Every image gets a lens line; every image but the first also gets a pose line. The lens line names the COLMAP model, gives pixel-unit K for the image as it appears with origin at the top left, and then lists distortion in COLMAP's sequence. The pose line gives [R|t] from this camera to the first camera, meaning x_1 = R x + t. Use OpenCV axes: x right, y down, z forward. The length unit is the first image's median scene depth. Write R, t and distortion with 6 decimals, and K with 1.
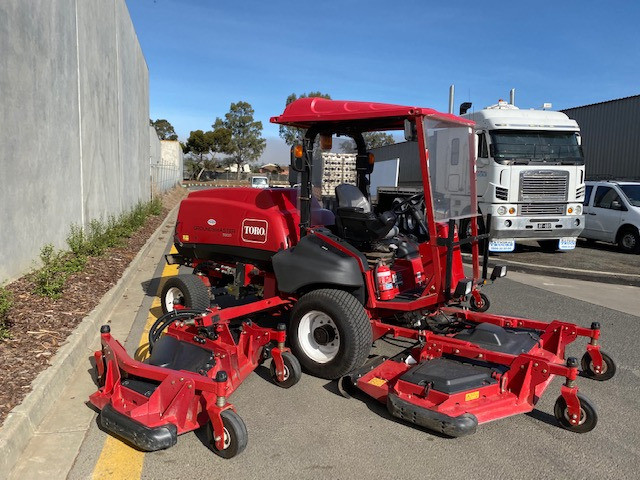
lens RADIAL K [[477.9, 0, 318.8], [0, 477.9, 242.5], [0, 0, 1]] dist [0.014480, -0.013985]
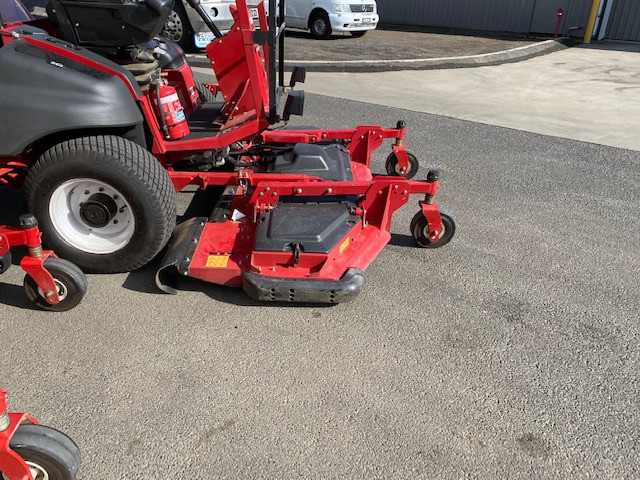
lens RADIAL K [[477.9, 0, 318.8], [0, 477.9, 242.5], [0, 0, 1]] dist [0.014480, -0.013985]
pose [[0.797776, -0.295631, 0.525505, -0.102388], [0.067187, 0.909709, 0.409775, -0.008534], [-0.599199, -0.291602, 0.745606, 0.345699]]
